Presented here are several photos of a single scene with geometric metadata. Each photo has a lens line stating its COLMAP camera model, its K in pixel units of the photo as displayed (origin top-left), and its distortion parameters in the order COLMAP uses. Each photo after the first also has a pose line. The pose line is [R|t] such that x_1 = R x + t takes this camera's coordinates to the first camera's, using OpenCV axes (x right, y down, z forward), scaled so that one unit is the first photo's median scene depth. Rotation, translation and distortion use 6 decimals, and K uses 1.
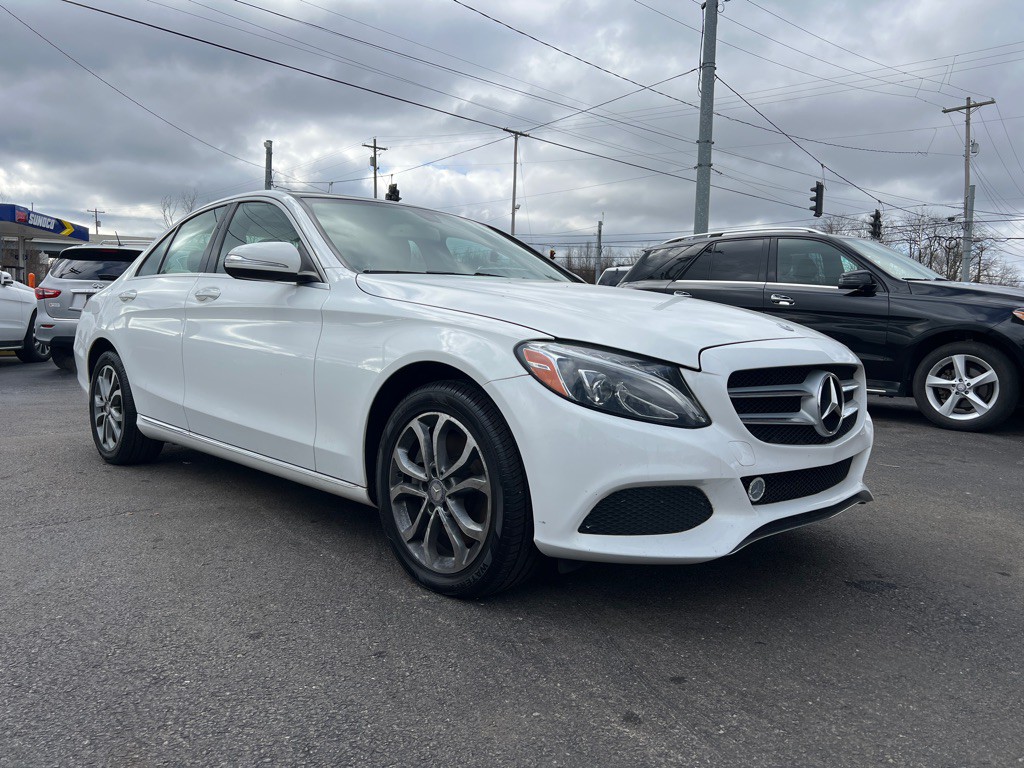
lens RADIAL K [[768.3, 0, 511.2], [0, 768.3, 387.0], [0, 0, 1]] dist [0.048015, -0.051532]
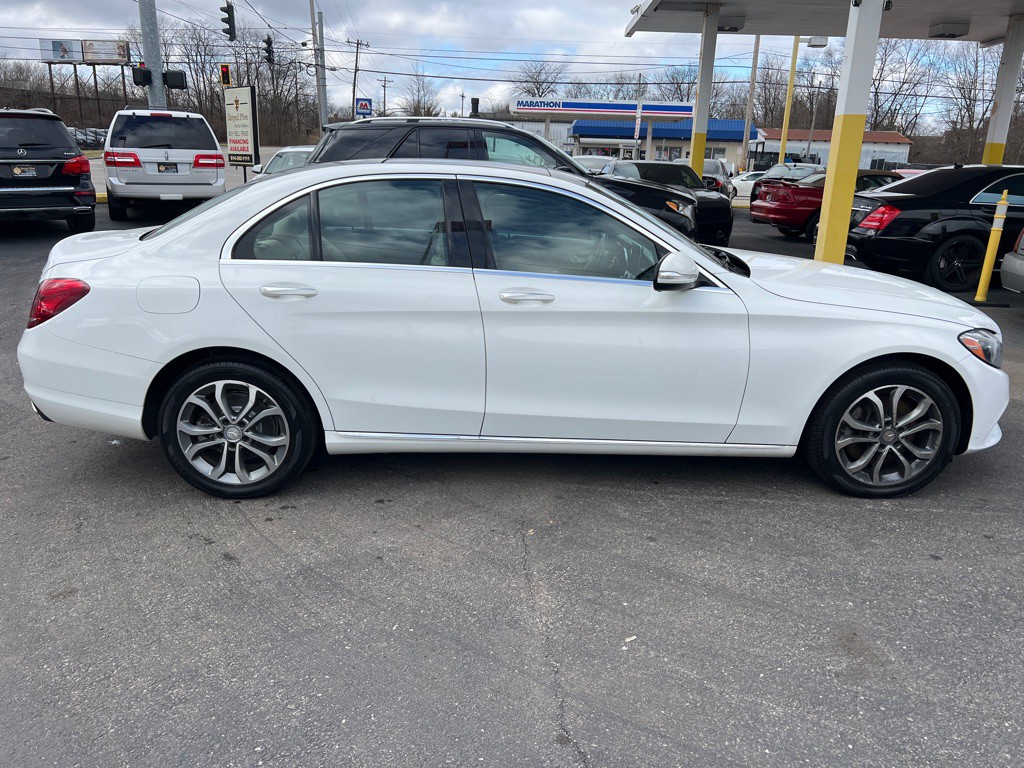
lens RADIAL K [[768.3, 0, 515.5], [0, 768.3, 387.2], [0, 0, 1]] dist [0.048015, -0.051532]
pose [[0.682158, -0.220205, 0.697259, -1.253706], [0.053678, 0.966084, 0.252588, -0.290137], [-0.729232, -0.134878, 0.670842, 0.410133]]
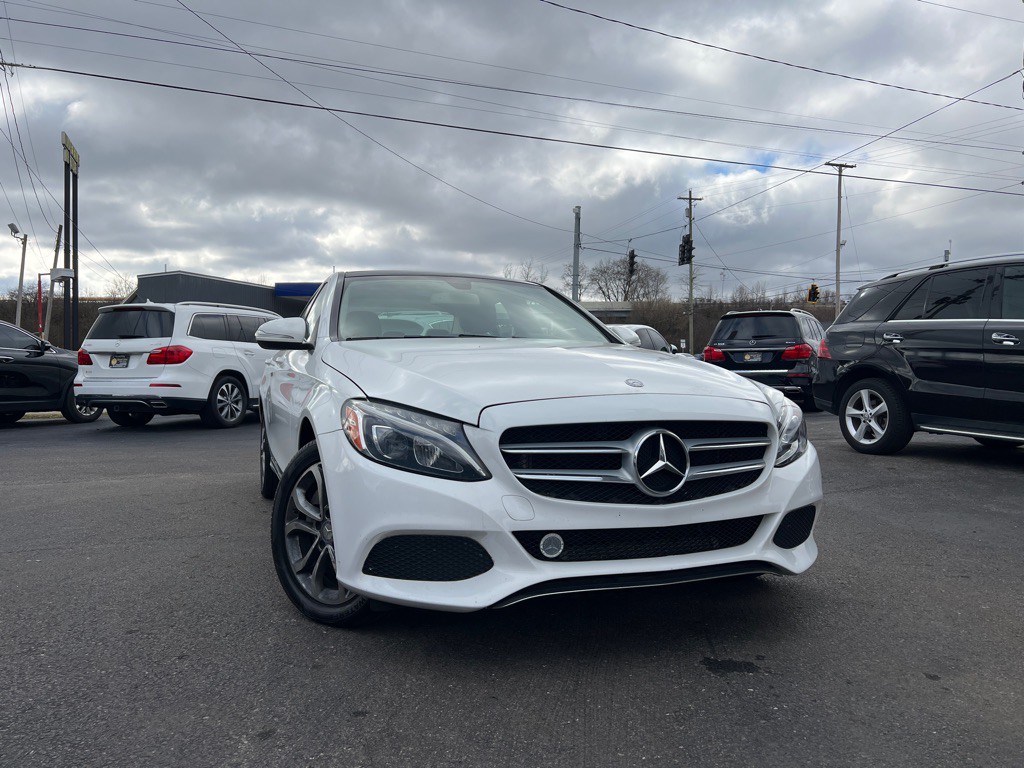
lens RADIAL K [[768.3, 0, 507.2], [0, 768.3, 383.3], [0, 0, 1]] dist [0.048015, -0.051532]
pose [[0.911556, -0.017061, -0.410821, 0.496305], [-0.011266, 0.997727, -0.066431, -0.007869], [0.411021, 0.065184, 0.909293, 0.040465]]
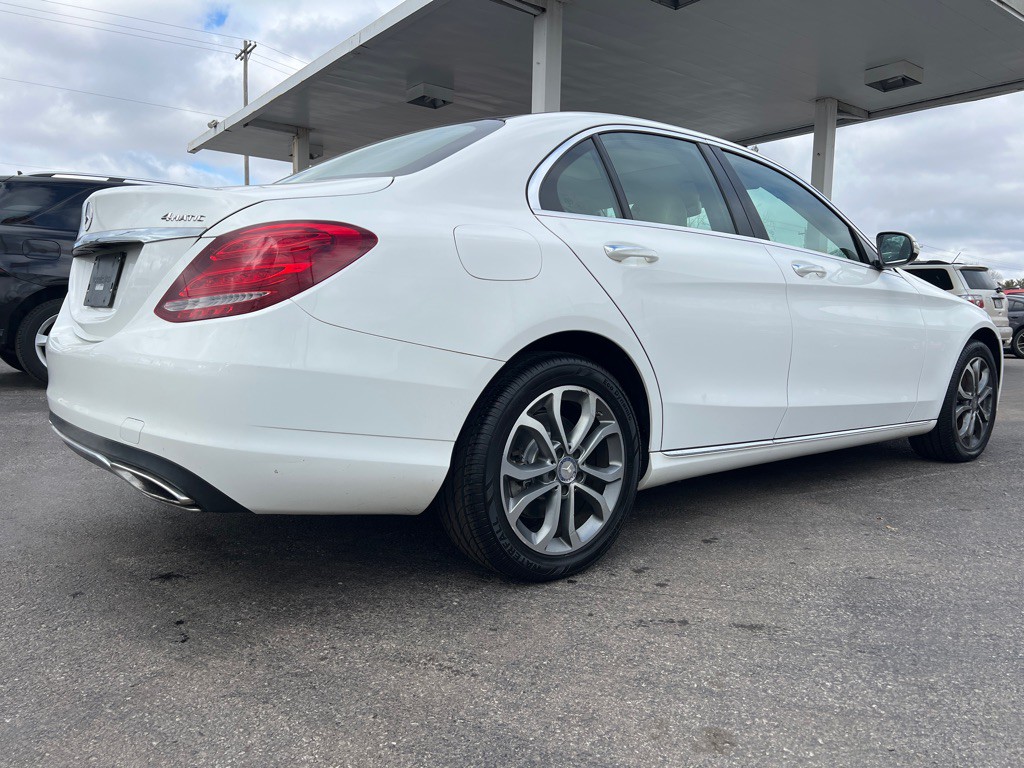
lens RADIAL K [[768.3, 0, 517.3], [0, 768.3, 381.7], [0, 0, 1]] dist [0.048015, -0.051532]
pose [[0.092080, -0.112309, 0.989398, -1.478936], [0.063588, 0.992254, 0.106715, -0.124588], [-0.993719, 0.053087, 0.098509, 1.434557]]
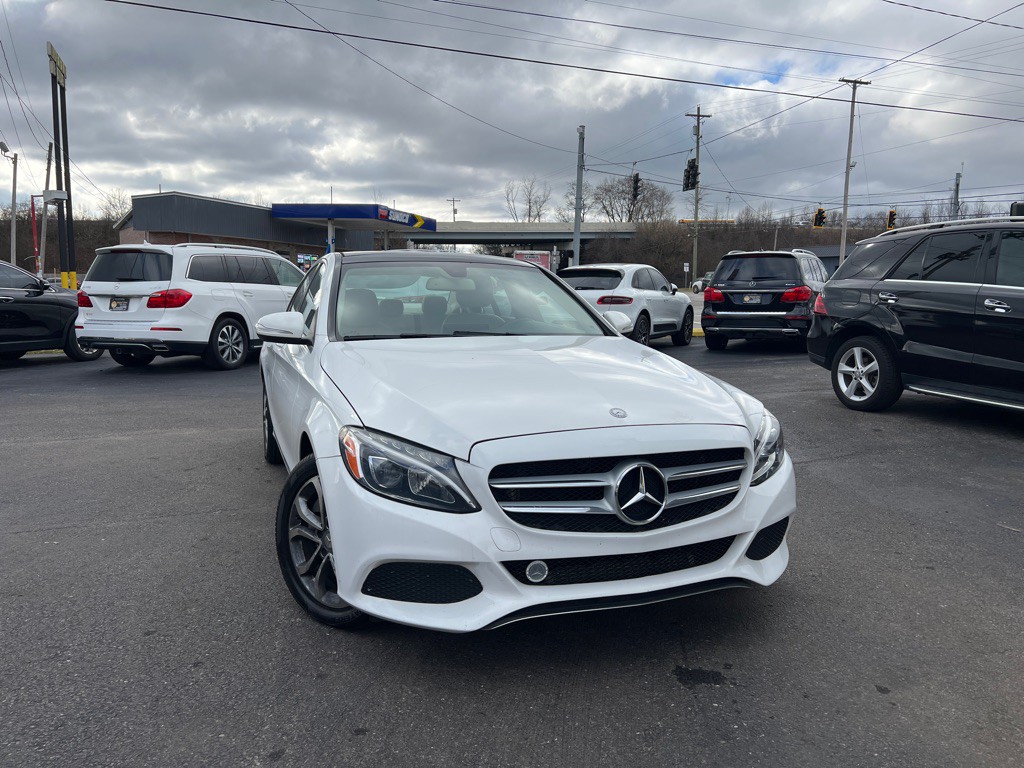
lens RADIAL K [[768.3, 0, 509.1], [0, 768.3, 386.4], [0, 0, 1]] dist [0.048015, -0.051532]
pose [[0.911902, 0.032588, -0.409113, 0.521998], [-0.017300, 0.999009, 0.041014, -0.123840], [0.410044, -0.030323, 0.911562, 0.008941]]
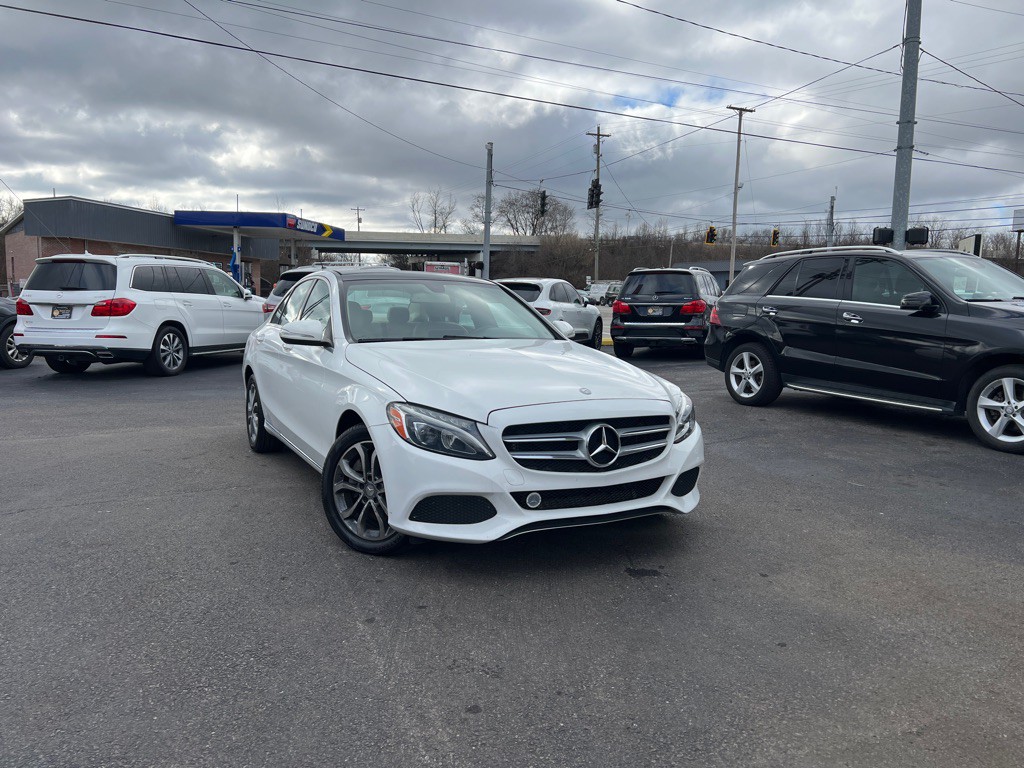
lens RADIAL K [[768.3, 0, 507.6], [0, 768.3, 377.9], [0, 0, 1]] dist [0.048015, -0.051532]
pose [[0.954977, 0.017934, -0.296138, 0.526522], [-0.014120, 0.999788, 0.015011, -0.099355], [0.296344, -0.010154, 0.955027, -0.356046]]
